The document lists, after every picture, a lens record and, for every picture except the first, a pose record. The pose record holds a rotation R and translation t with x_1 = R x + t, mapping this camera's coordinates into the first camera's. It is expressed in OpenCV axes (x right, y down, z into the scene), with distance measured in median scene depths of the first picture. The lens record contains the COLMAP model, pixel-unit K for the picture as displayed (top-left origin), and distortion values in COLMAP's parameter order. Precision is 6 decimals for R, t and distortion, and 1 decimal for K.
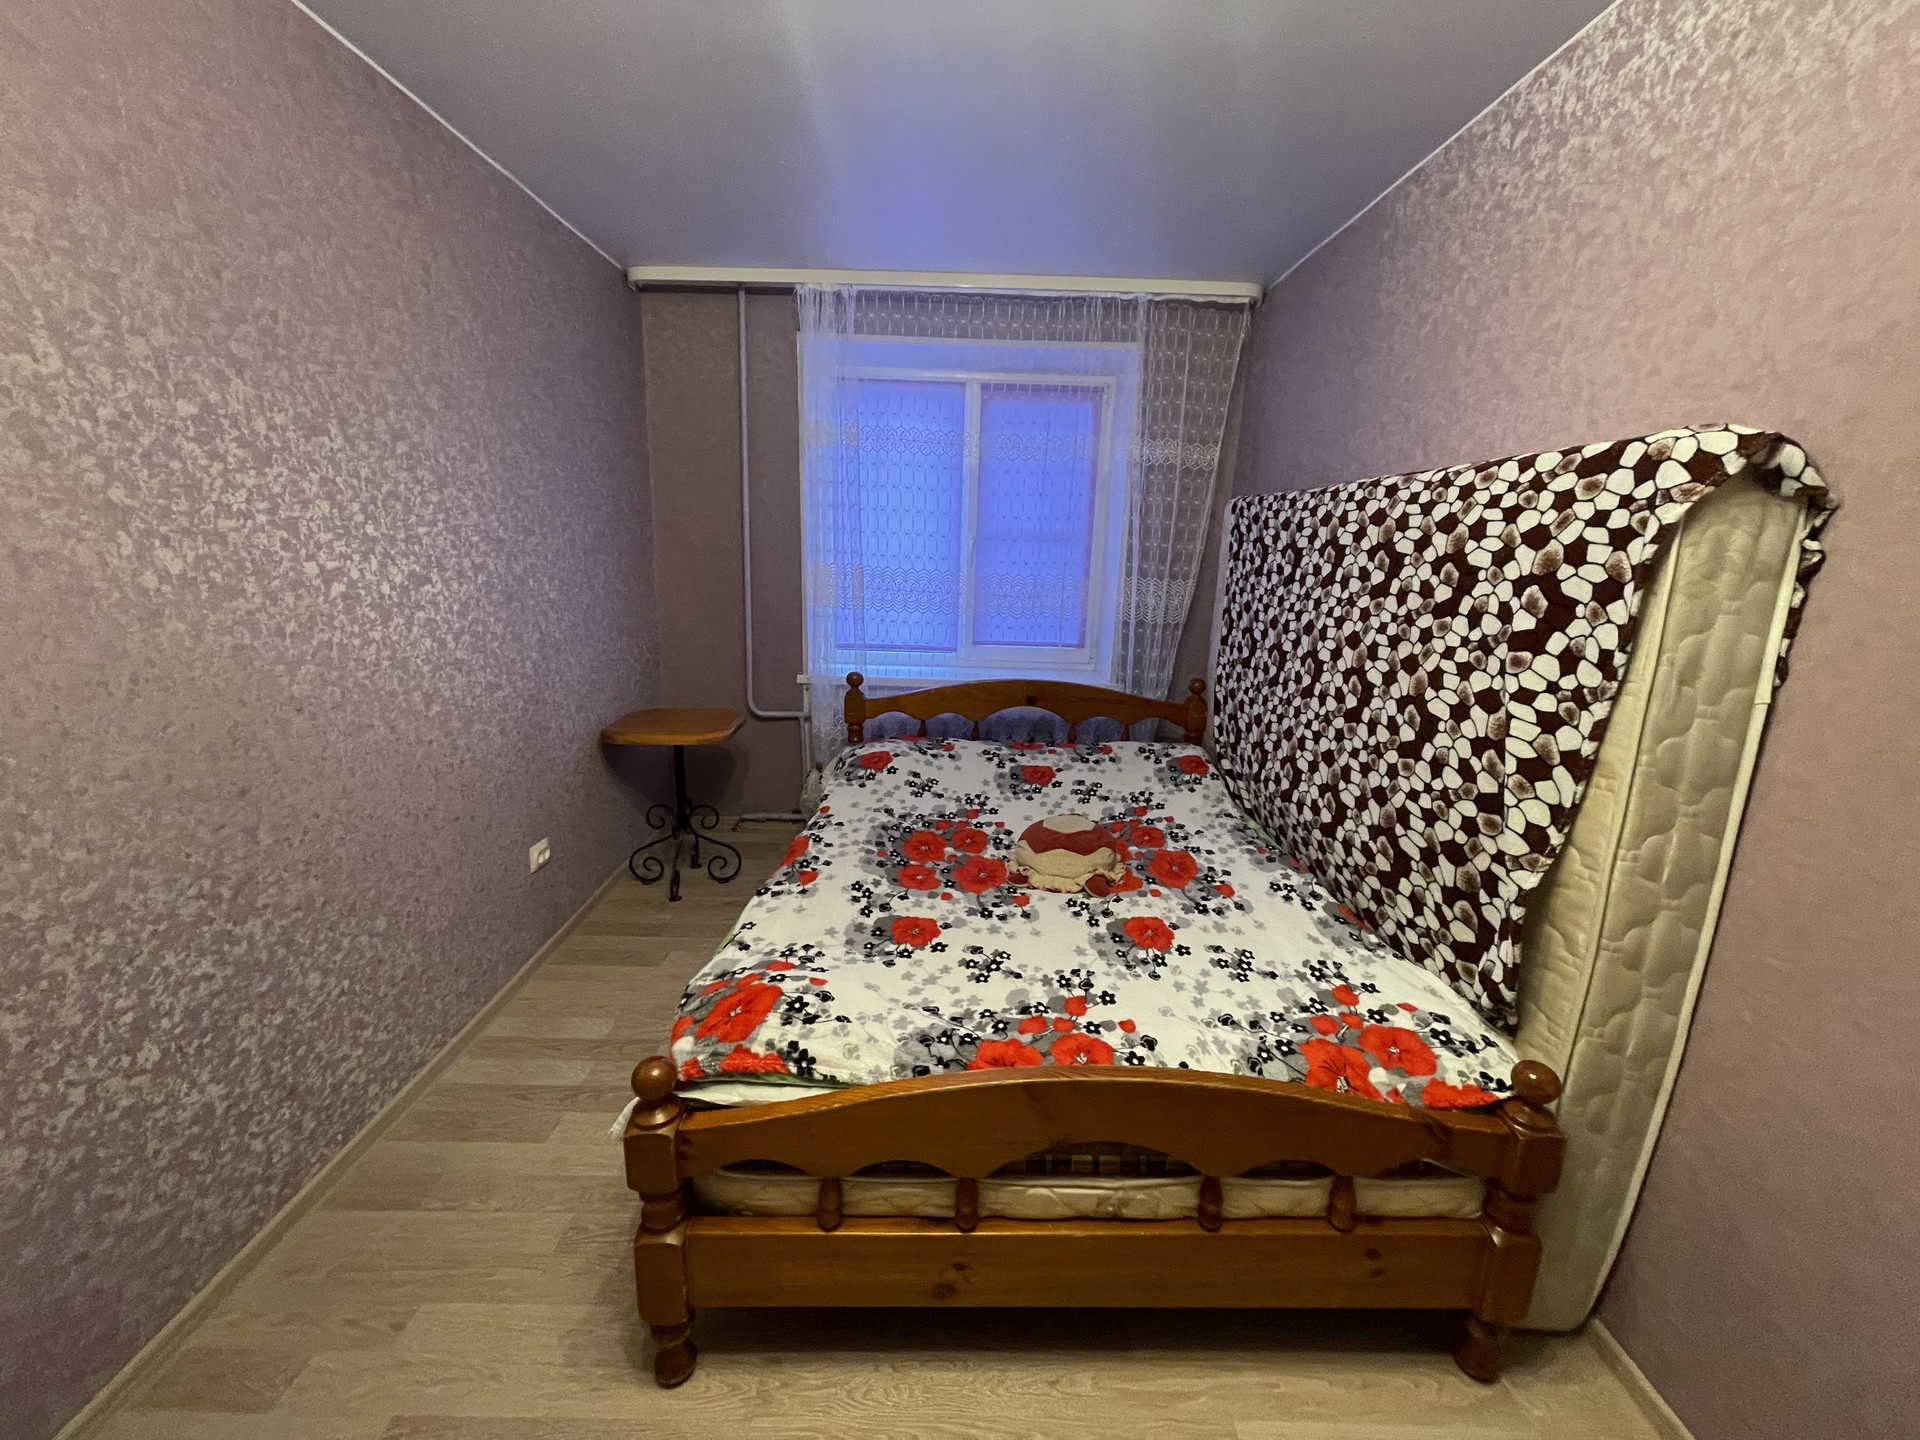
lens RADIAL K [[776.0, 0, 952.7], [0, 776.0, 718.8], [0, 0, 1]] dist [-0.002053, 0.000196]
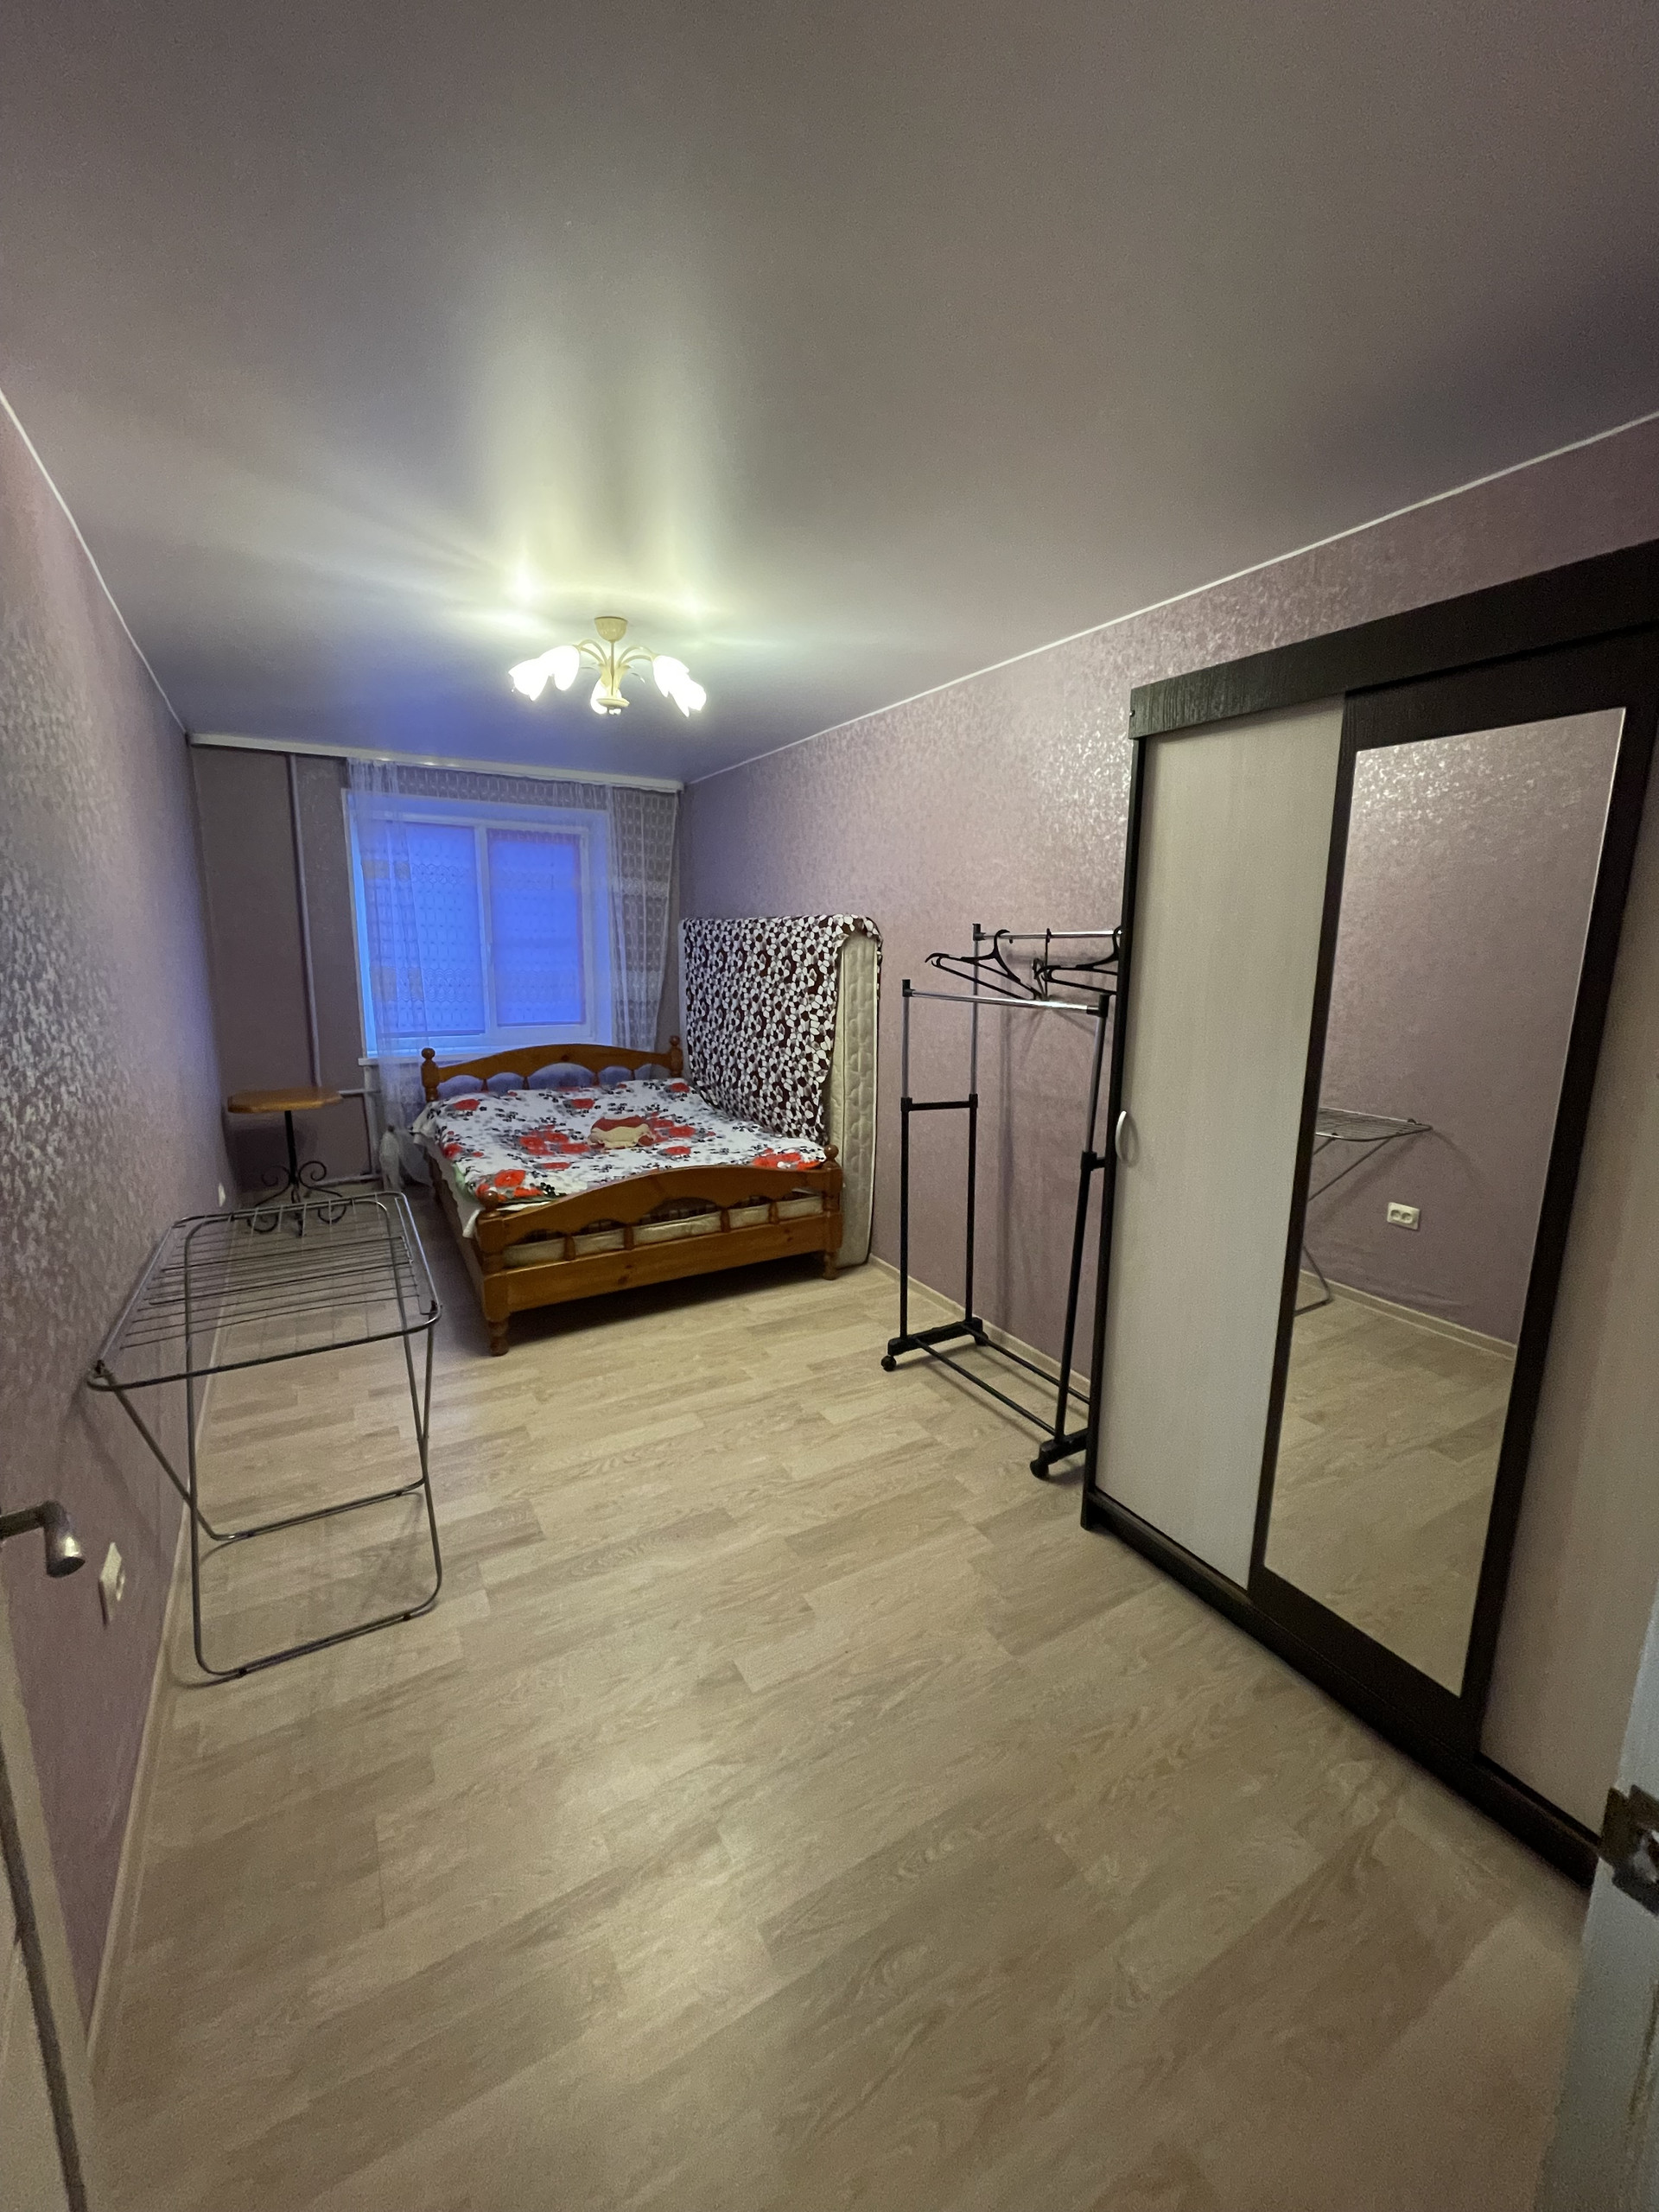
lens RADIAL K [[894.1, 0, 841.8], [0, 894.1, 1104.3], [0, 0, 1]] dist [-0.002053, 0.000196]
pose [[0.857378, -0.105557, 0.503747, -0.644573], [0.121350, 0.992609, 0.001456, 0.258057], [-0.500177, 0.059881, 0.863850, -1.445058]]
